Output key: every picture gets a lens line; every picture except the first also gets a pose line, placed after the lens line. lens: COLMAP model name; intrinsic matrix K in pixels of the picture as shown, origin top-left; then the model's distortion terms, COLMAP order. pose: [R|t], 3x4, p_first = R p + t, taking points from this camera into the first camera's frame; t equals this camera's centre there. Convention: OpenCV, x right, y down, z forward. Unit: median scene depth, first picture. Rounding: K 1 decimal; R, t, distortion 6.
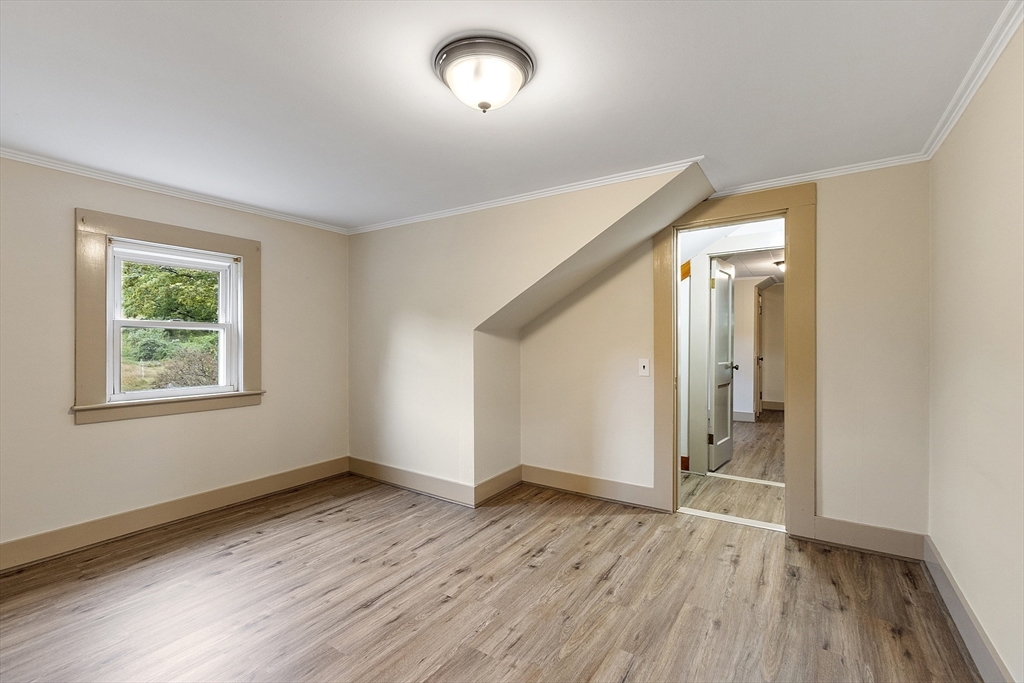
lens RADIAL K [[461.2, 0, 509.7], [0, 461.2, 339.5], [0, 0, 1]] dist [0.001214, -0.000705]
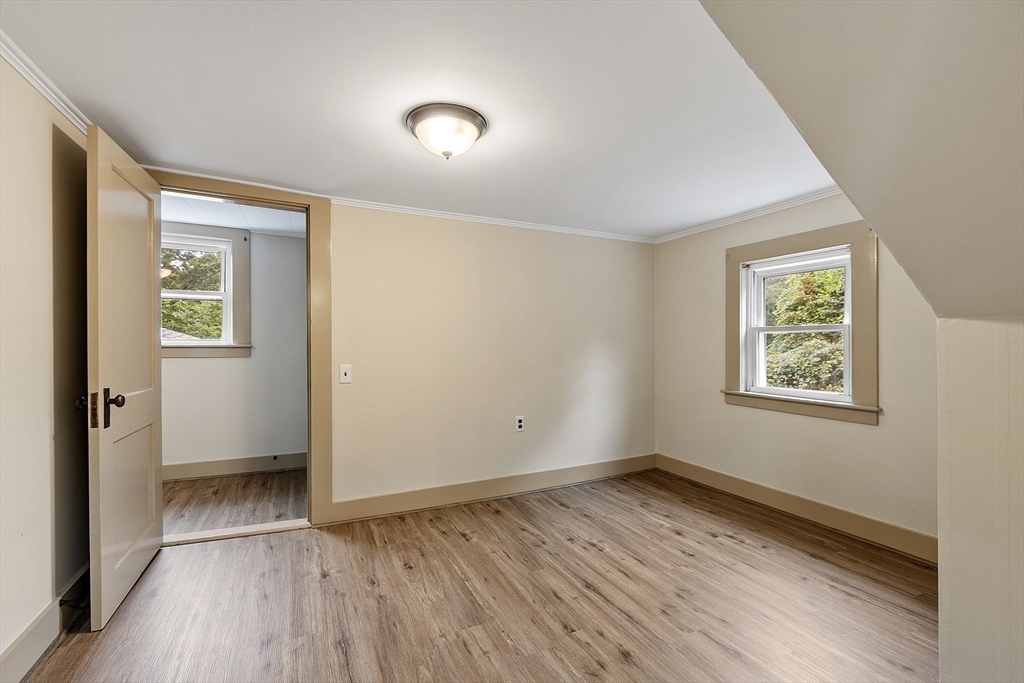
lens RADIAL K [[429.7, 0, 492.1], [0, 429.7, 342.5], [0, 0, 1]] dist [-0.017514, -0.000045]
pose [[-0.528190, -0.002182, -0.849124, 0.535926], [-0.002737, 0.999996, -0.000868, 0.003242], [0.849122, 0.001866, -0.528193, 1.078412]]
